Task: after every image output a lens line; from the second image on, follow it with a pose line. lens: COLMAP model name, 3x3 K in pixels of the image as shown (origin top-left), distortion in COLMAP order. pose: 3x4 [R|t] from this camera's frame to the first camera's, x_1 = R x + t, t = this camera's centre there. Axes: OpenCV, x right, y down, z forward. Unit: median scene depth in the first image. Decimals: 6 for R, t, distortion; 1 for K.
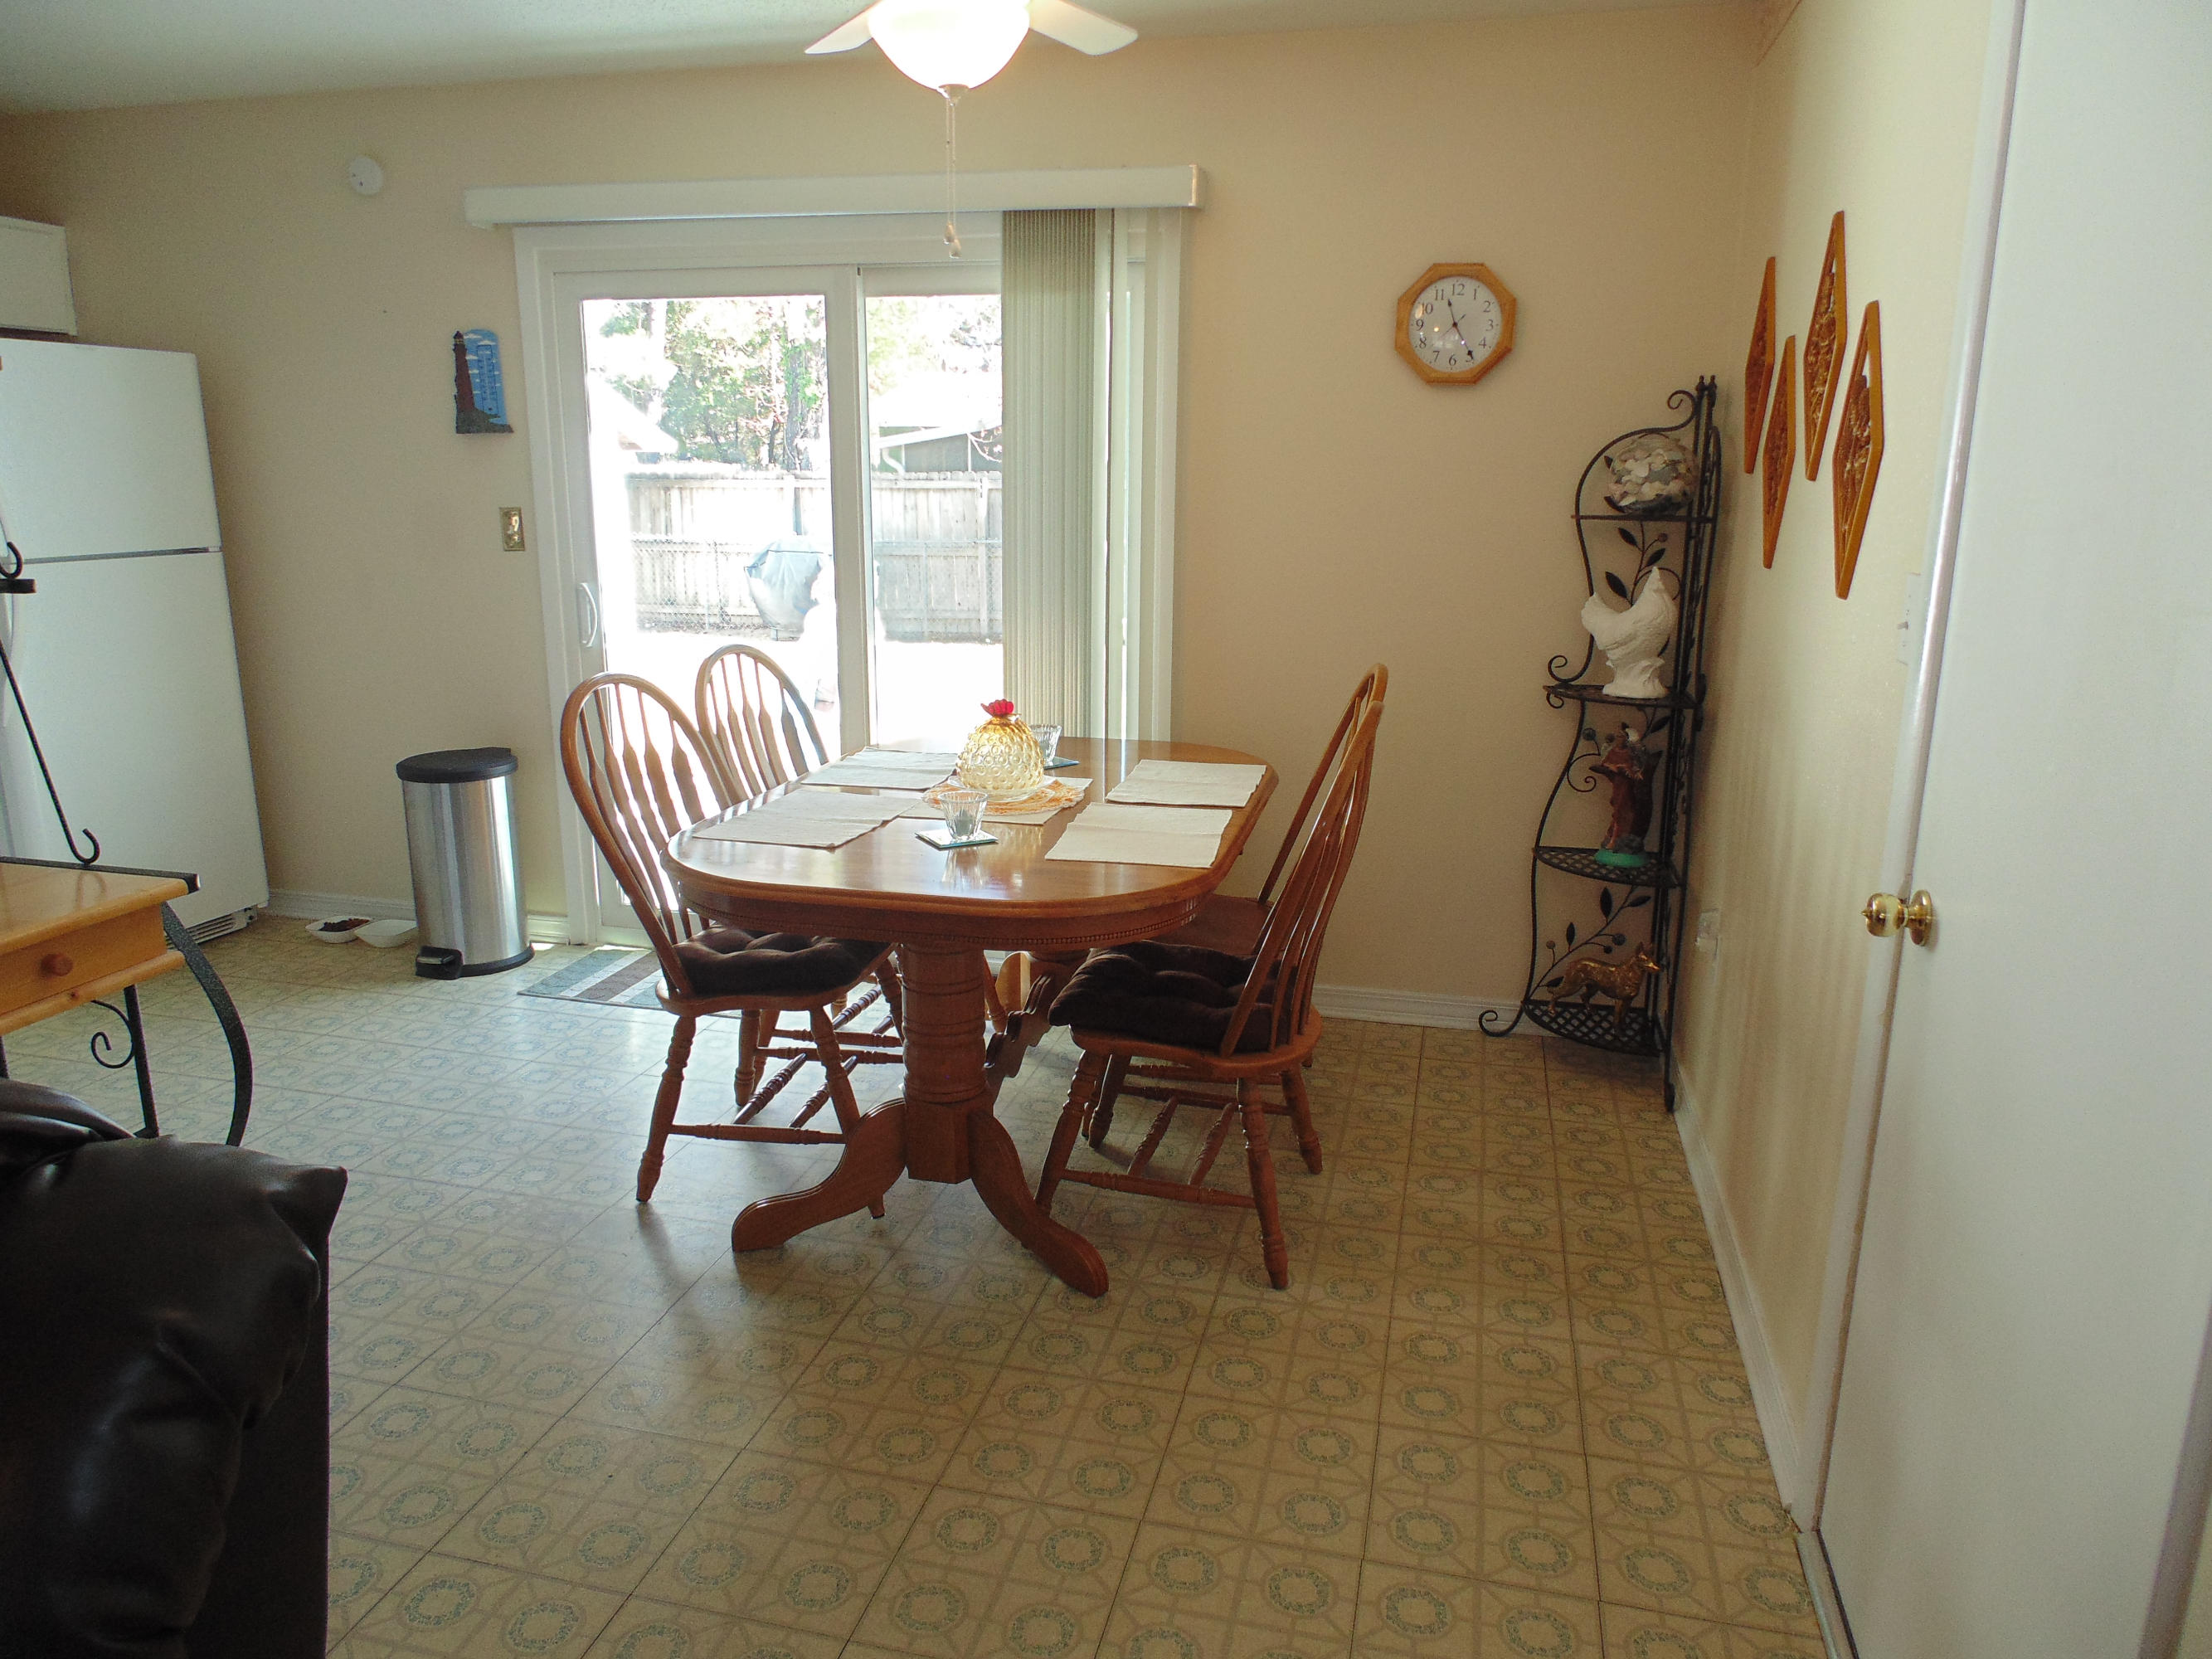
lens RADIAL K [[1479.9, 0, 1103.9], [0, 1479.9, 826.0], [0, 0, 1]] dist [0.000394, -0.002568]
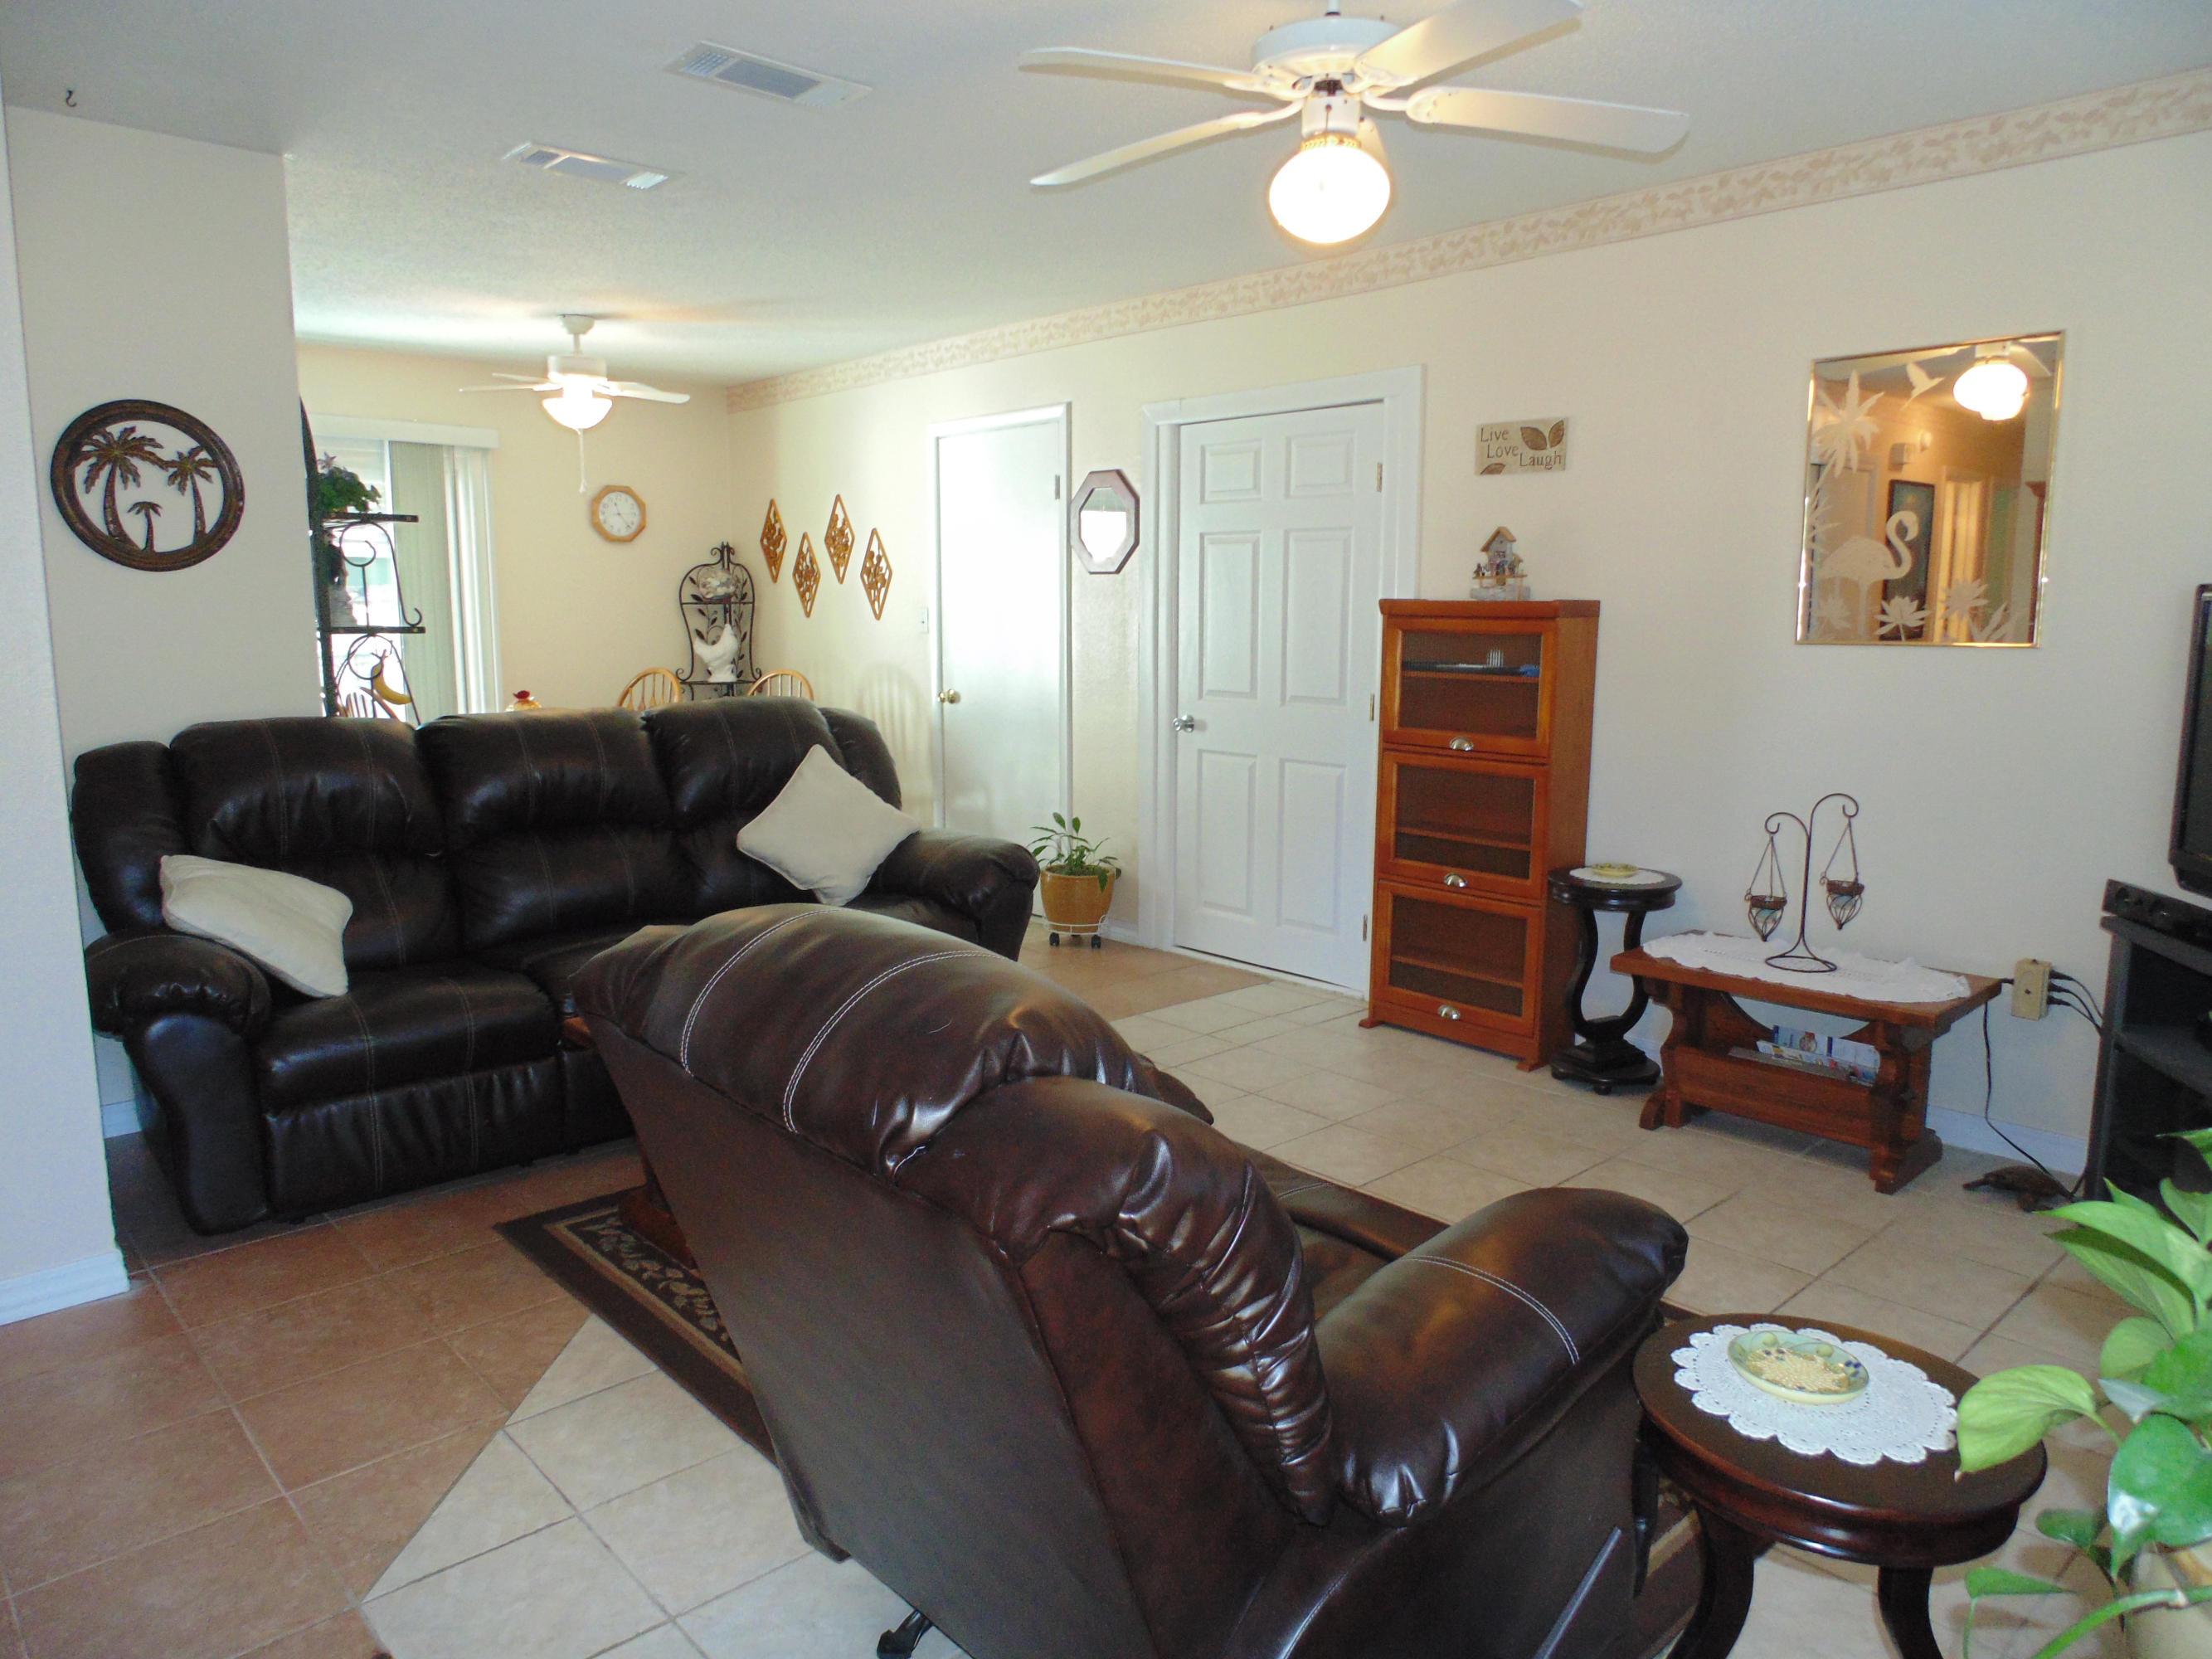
lens RADIAL K [[1479.9, 0, 1100.4], [0, 1479.9, 826.7], [0, 0, 1]] dist [0.000394, -0.002568]
pose [[0.545699, -0.135967, 0.826877, -1.227120], [0.197810, 0.979764, 0.030562, 0.172807], [-0.814300, 0.146886, 0.561552, -0.693600]]
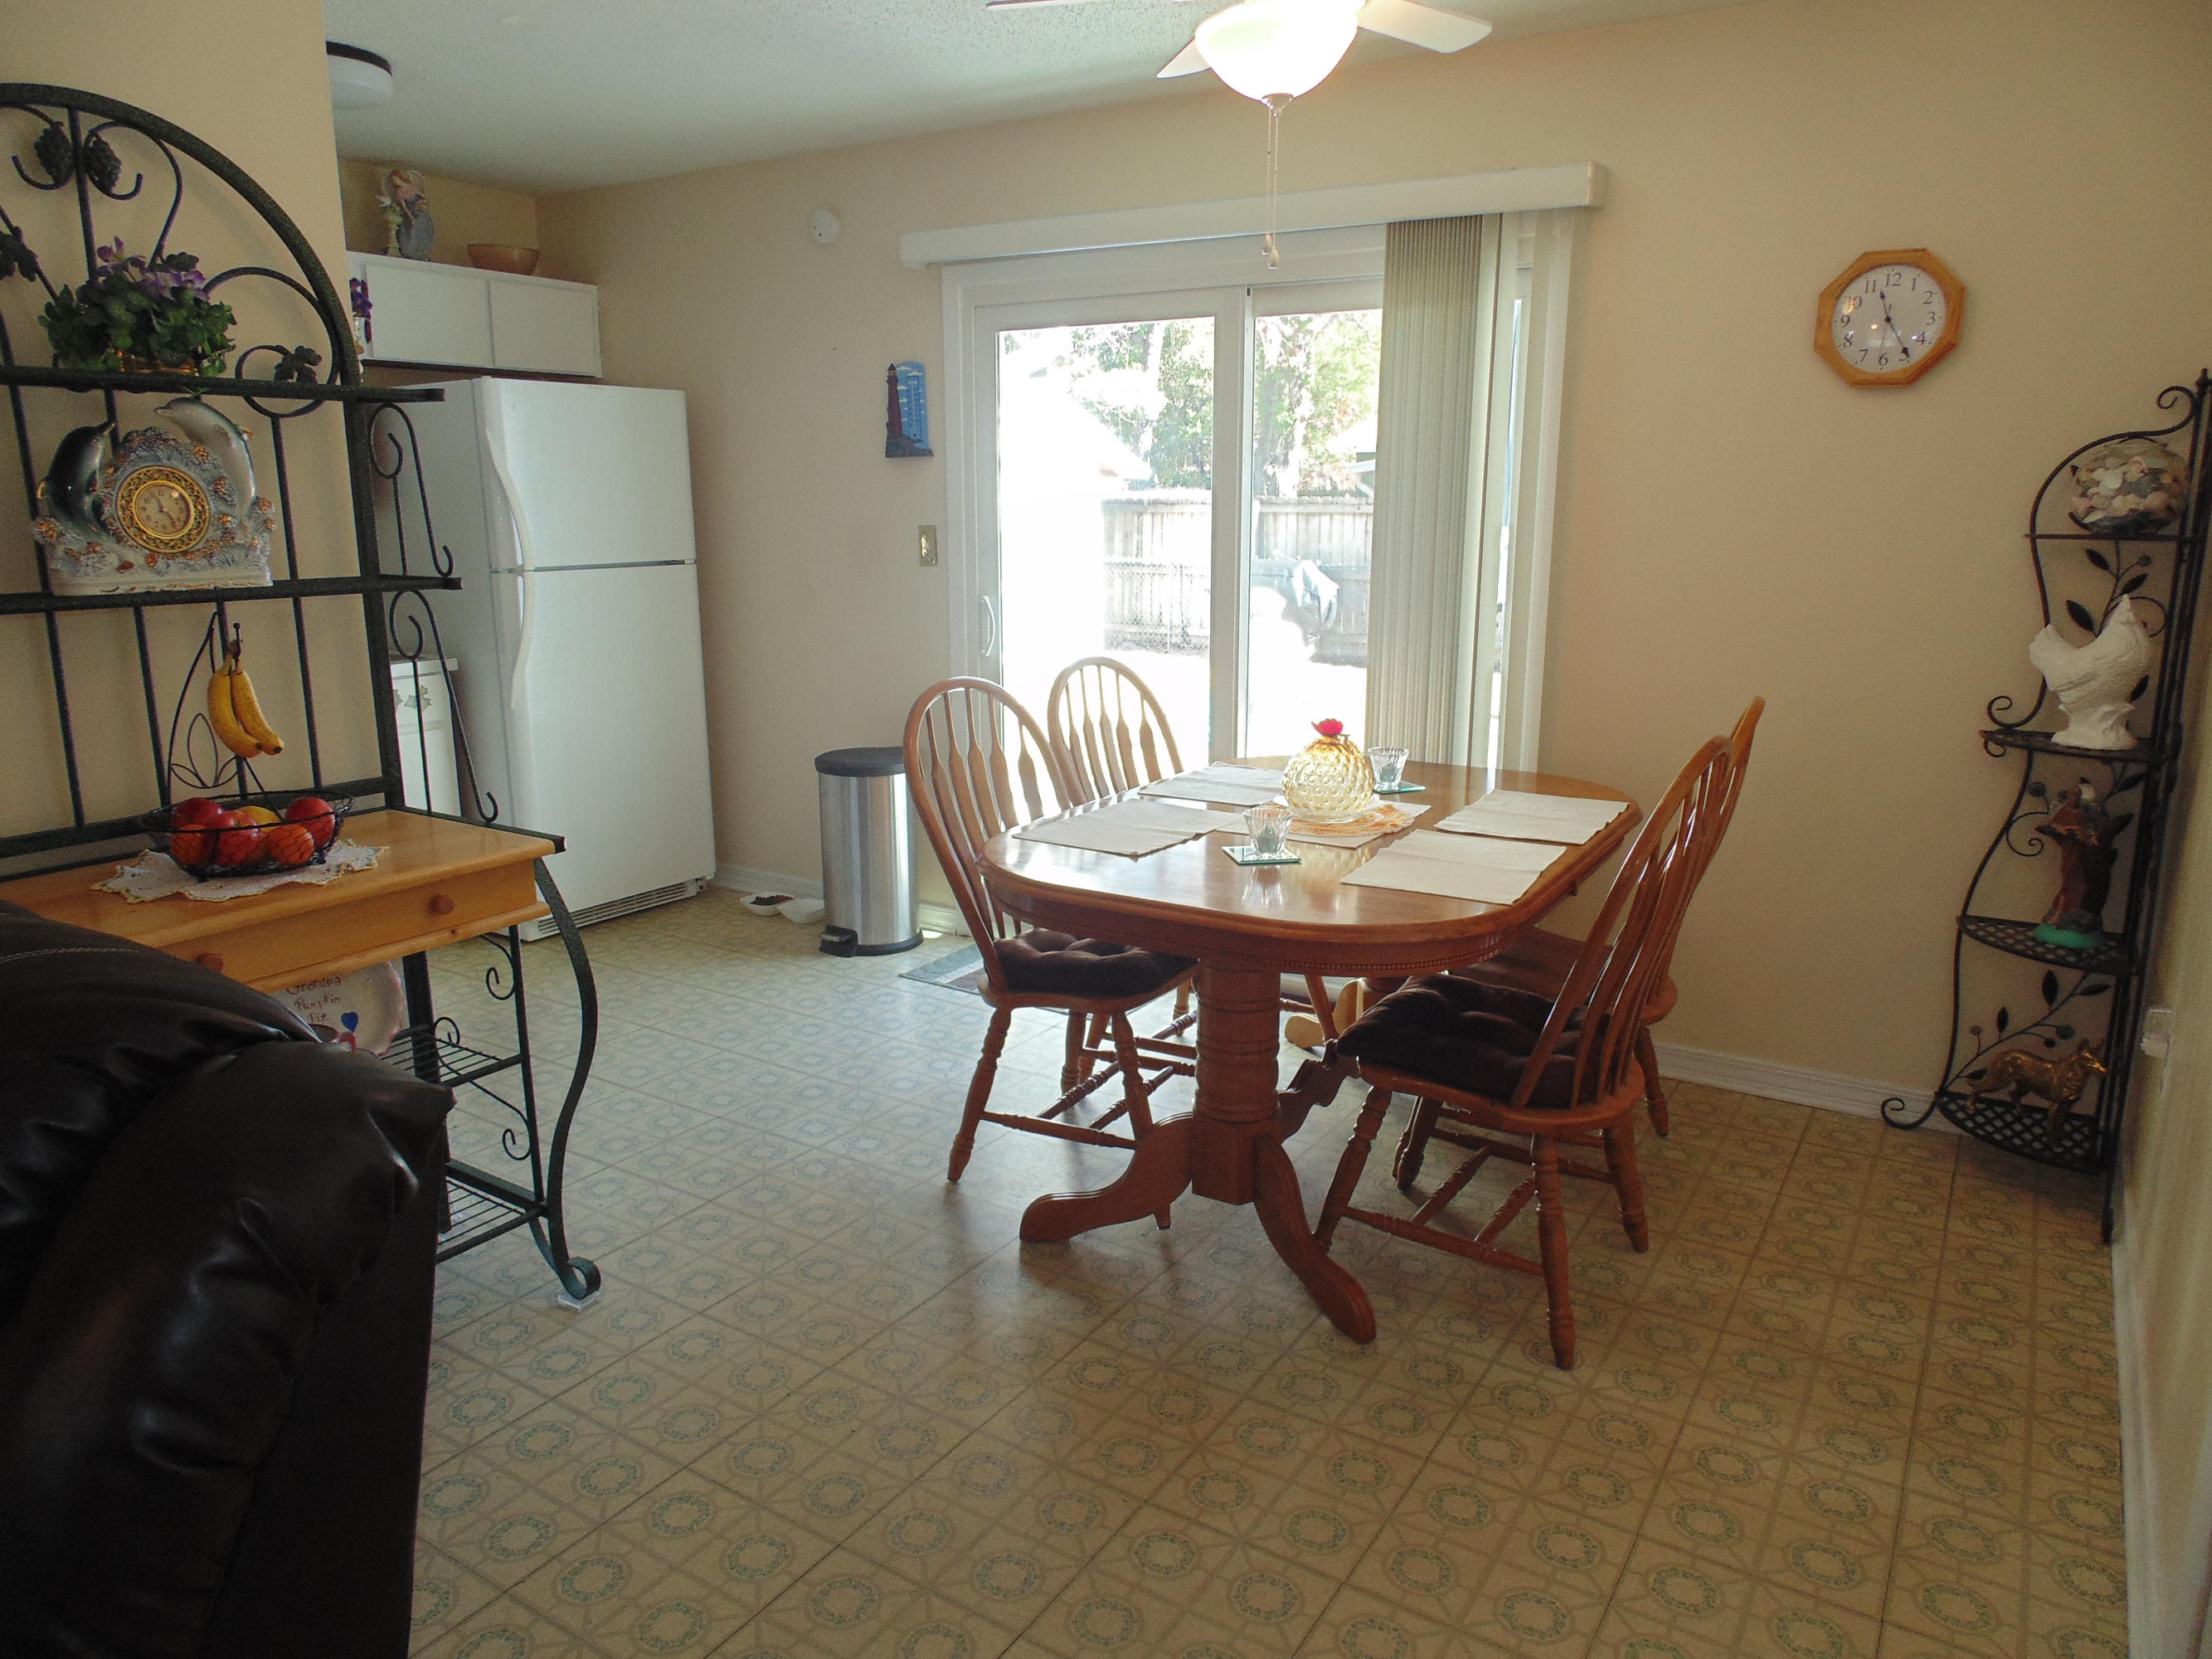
lens RADIAL K [[1479.9, 0, 1111.9], [0, 1479.9, 823.7], [0, 0, 1]] dist [0.000394, -0.002568]
pose [[0.950174, 0.062880, -0.305312, 0.088087], [-0.068632, 0.997609, -0.008134, 0.001728], [0.304071, 0.028683, 0.952218, 0.024275]]
